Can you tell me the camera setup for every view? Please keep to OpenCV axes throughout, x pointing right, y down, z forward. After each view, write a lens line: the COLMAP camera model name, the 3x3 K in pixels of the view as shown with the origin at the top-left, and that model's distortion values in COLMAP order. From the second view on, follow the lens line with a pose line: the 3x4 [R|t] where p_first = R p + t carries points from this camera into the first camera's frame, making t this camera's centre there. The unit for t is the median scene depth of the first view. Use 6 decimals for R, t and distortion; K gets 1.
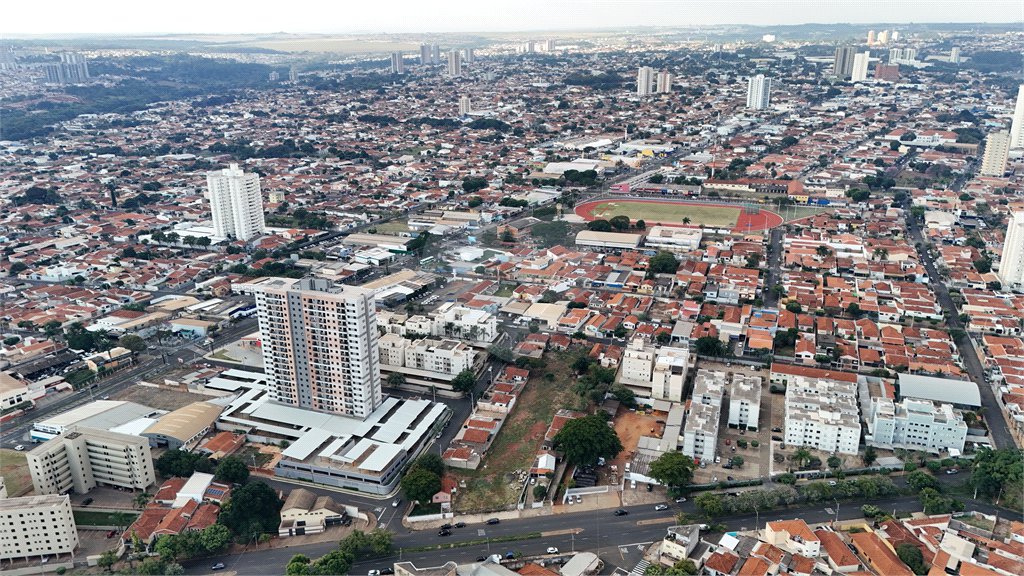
lens RADIAL K [[751.8, 0, 512.0], [0, 751.8, 288.0], [0, 0, 1]] dist [0.091492, -0.099592]
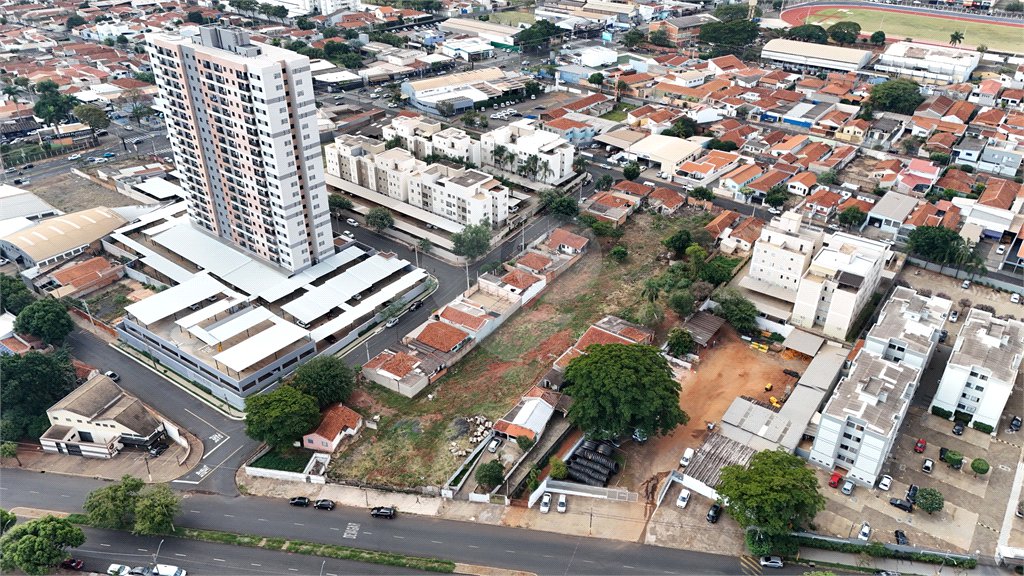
lens RADIAL K [[751.8, 0, 512.0], [0, 751.8, 288.0], [0, 0, 1]] dist [0.091492, -0.099592]
pose [[0.951717, 0.172260, -0.254088, 0.117413], [-0.116718, 0.968608, 0.219490, 0.022630], [0.283920, -0.179236, 0.941947, 0.395131]]
